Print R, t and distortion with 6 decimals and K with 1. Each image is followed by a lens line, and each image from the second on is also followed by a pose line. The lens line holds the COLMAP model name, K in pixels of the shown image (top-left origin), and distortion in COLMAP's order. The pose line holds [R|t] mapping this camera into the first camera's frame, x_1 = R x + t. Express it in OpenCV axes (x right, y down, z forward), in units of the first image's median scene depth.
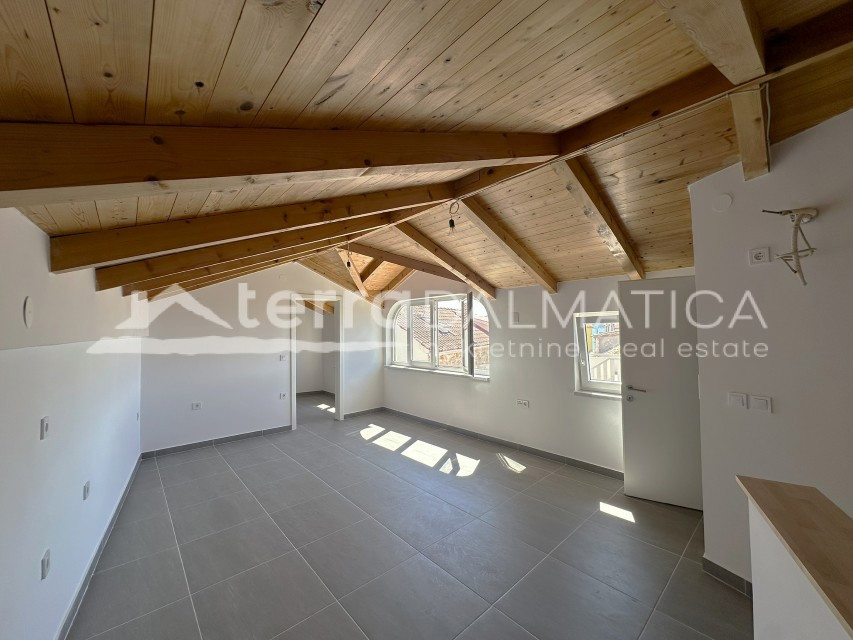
lens RADIAL K [[341.5, 0, 426.5], [0, 341.5, 320.0], [0, 0, 1]] dist [-0.001689, -0.000289]
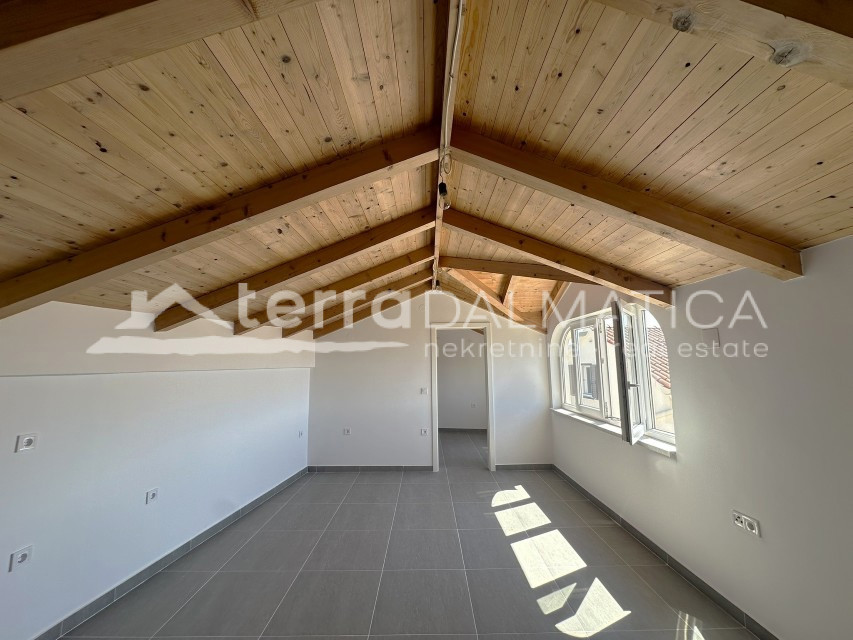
lens RADIAL K [[341.5, 0, 426.5], [0, 341.5, 320.0], [0, 0, 1]] dist [-0.001689, -0.000289]
pose [[0.744128, -0.079306, -0.663312, 0.245517], [0.020752, 0.995193, -0.095705, 0.005028], [0.667714, 0.057452, 0.742197, 0.300777]]
